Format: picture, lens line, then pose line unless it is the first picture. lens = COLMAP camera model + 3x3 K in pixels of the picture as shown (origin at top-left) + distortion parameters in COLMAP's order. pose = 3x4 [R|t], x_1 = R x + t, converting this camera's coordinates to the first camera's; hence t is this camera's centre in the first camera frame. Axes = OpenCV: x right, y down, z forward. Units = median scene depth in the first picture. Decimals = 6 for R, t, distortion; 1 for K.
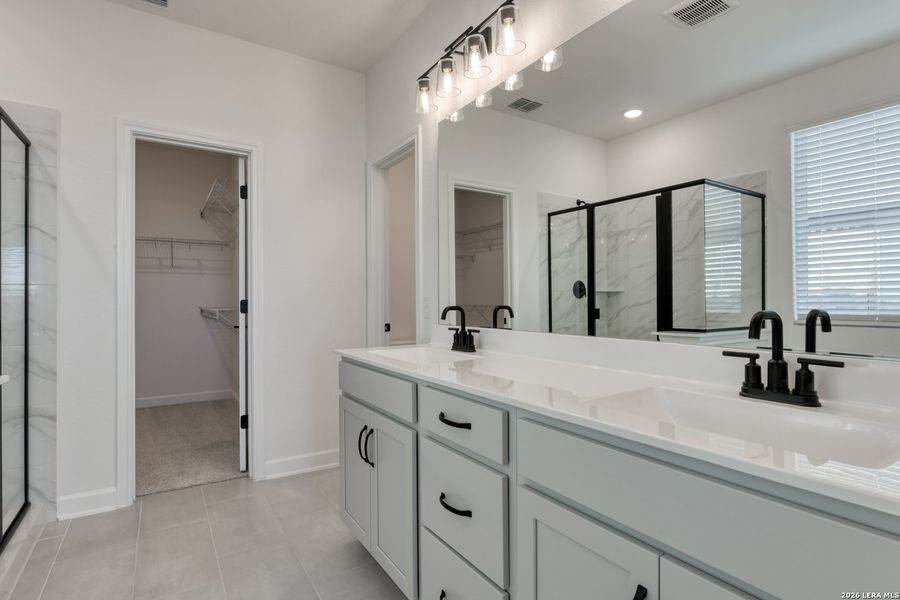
lens RADIAL K [[458.0, 0, 454.2], [0, 458.0, 300.2], [0, 0, 1]] dist [-0.002610, -0.006846]
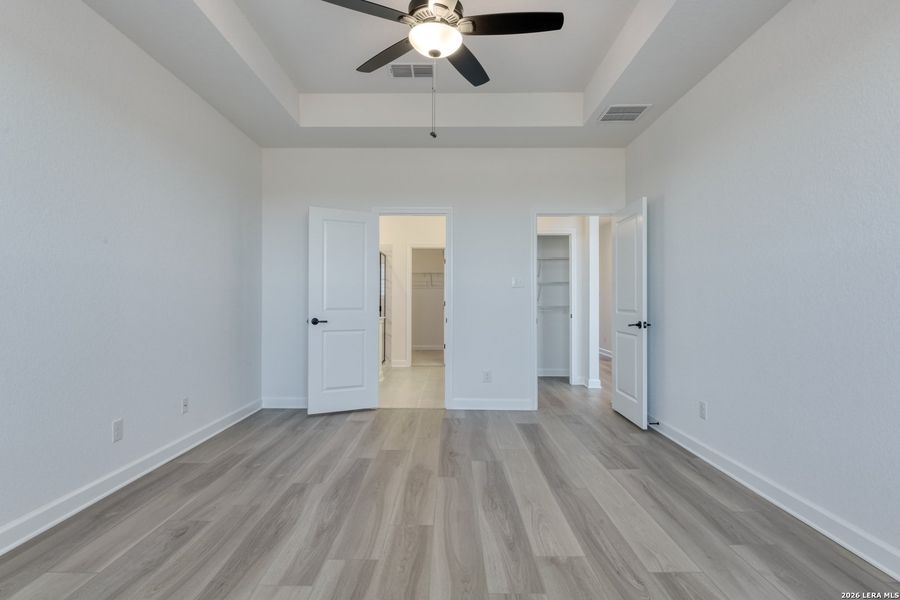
lens RADIAL K [[458.0, 0, 449.5], [0, 458.0, 302.0], [0, 0, 1]] dist [-0.002610, -0.006846]
pose [[0.838619, 0.005865, -0.544687, 1.326285], [-0.004528, 0.999983, 0.003796, -0.008068], [0.544700, -0.000717, 0.838631, -1.604117]]
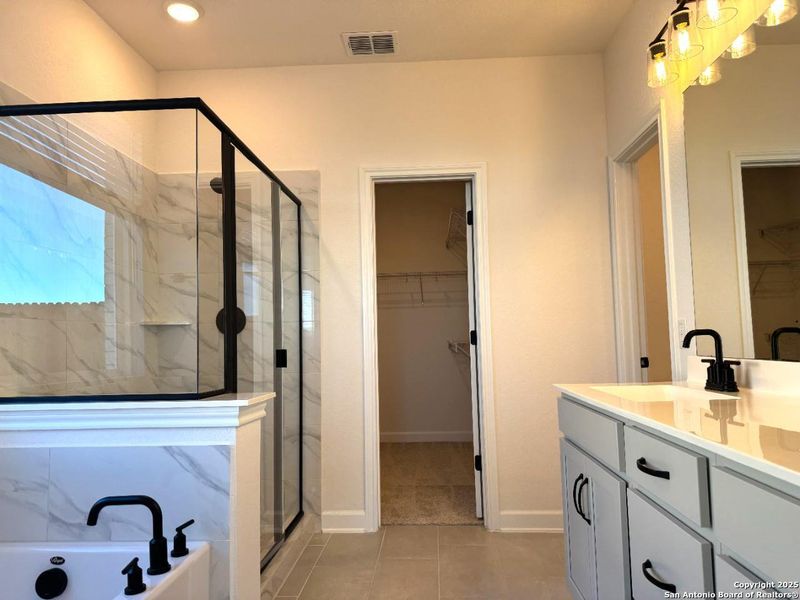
lens RADIAL K [[562.5, 0, 394.2], [0, 562.5, 301.4], [0, 0, 1]] dist [0.064059, -0.077558]
pose [[0.808180, -0.055898, -0.586277, 0.116879], [0.022665, 0.997700, -0.063880, 0.012411], [0.588499, 0.038338, 0.807589, -0.042570]]
